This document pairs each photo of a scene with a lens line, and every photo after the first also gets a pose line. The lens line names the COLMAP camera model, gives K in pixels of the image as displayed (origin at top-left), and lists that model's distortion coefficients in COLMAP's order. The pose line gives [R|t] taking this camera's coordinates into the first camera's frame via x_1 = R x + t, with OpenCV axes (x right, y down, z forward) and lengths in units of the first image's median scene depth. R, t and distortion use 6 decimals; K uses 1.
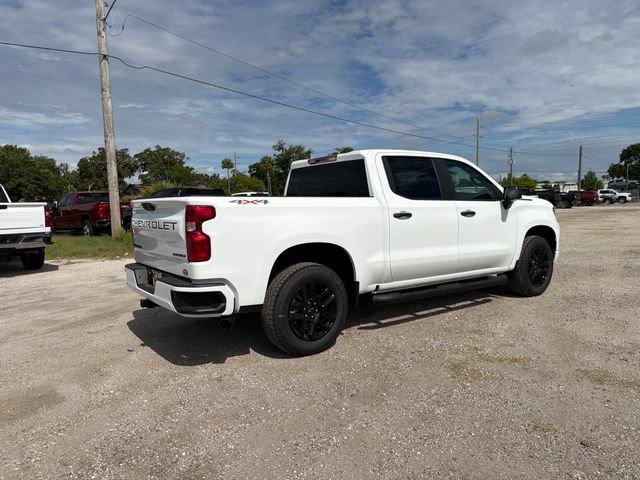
lens RADIAL K [[455.6, 0, 317.2], [0, 455.6, 240.8], [0, 0, 1]] dist [0.029965, -0.038012]
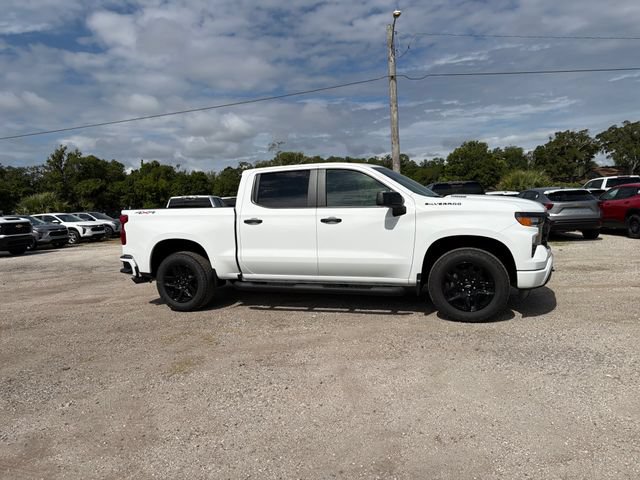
lens RADIAL K [[455.6, 0, 319.6], [0, 455.6, 240.0], [0, 0, 1]] dist [0.029965, -0.038012]
pose [[0.575712, 0.061364, -0.815347, 1.112666], [-0.036325, 0.998115, 0.049470, -0.062054], [0.816845, 0.001137, 0.576856, 0.363900]]
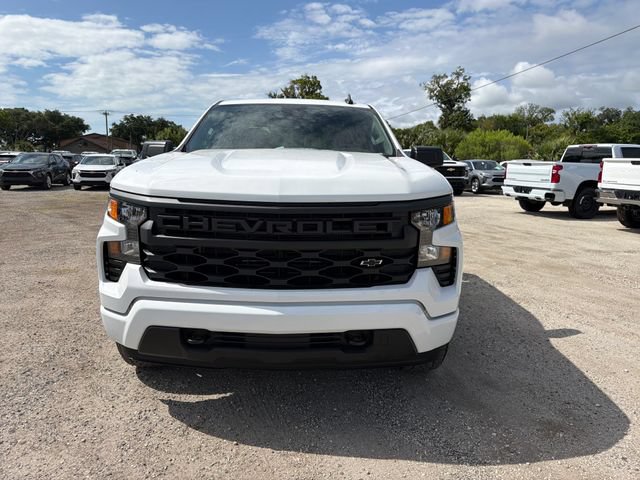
lens RADIAL K [[455.6, 0, 314.8], [0, 455.6, 244.7], [0, 0, 1]] dist [0.029965, -0.038012]
pose [[-0.575580, 0.162571, -0.801423, 0.858823], [-0.068419, 0.967029, 0.245303, -0.153036], [0.814878, 0.196024, -0.545479, 1.596761]]
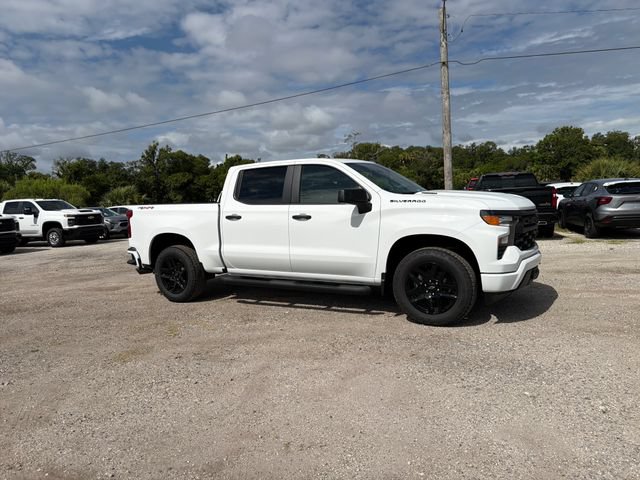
lens RADIAL K [[455.6, 0, 319.1], [0, 455.6, 243.2], [0, 0, 1]] dist [0.029965, -0.038012]
pose [[0.422338, 0.090252, -0.901934, 1.226876], [-0.038742, 0.995919, 0.081516, -0.082195], [0.905610, 0.000515, 0.424111, 0.572579]]
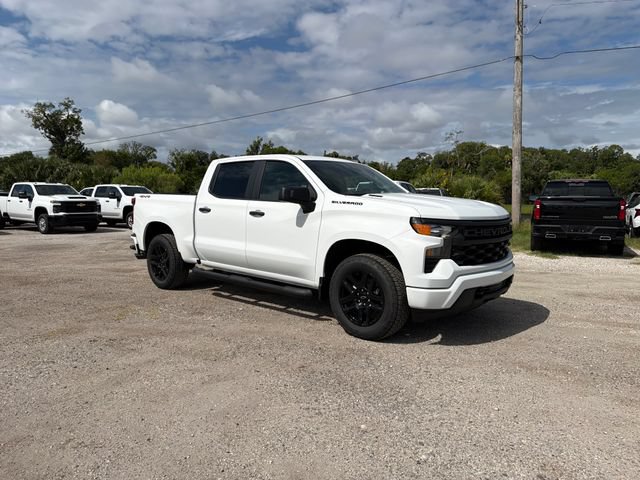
lens RADIAL K [[455.6, 0, 320.6], [0, 455.6, 238.2], [0, 0, 1]] dist [0.029965, -0.038012]
pose [[0.218945, 0.108325, -0.969706, 1.290977], [-0.091361, 0.991728, 0.090157, -0.104435], [0.971451, 0.068854, 0.227031, 0.872763]]
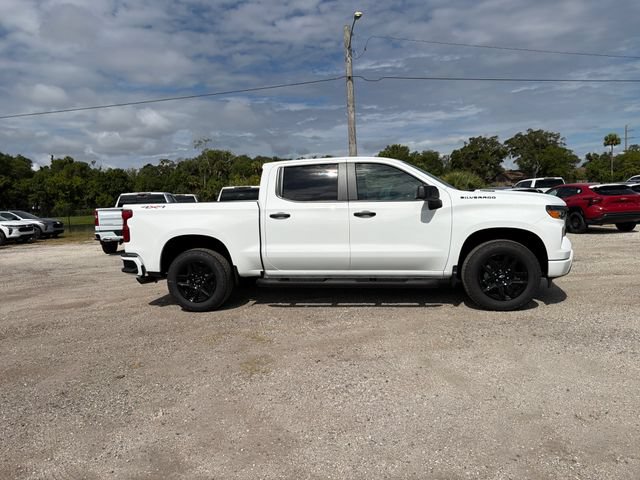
lens RADIAL K [[455.6, 0, 320.0], [0, 455.6, 237.5], [0, 0, 1]] dist [0.029965, -0.038012]
pose [[0.702920, 0.050639, -0.709464, 0.951023], [-0.033736, 0.998713, 0.037859, -0.040275], [0.710469, -0.002678, 0.703724, 0.190672]]
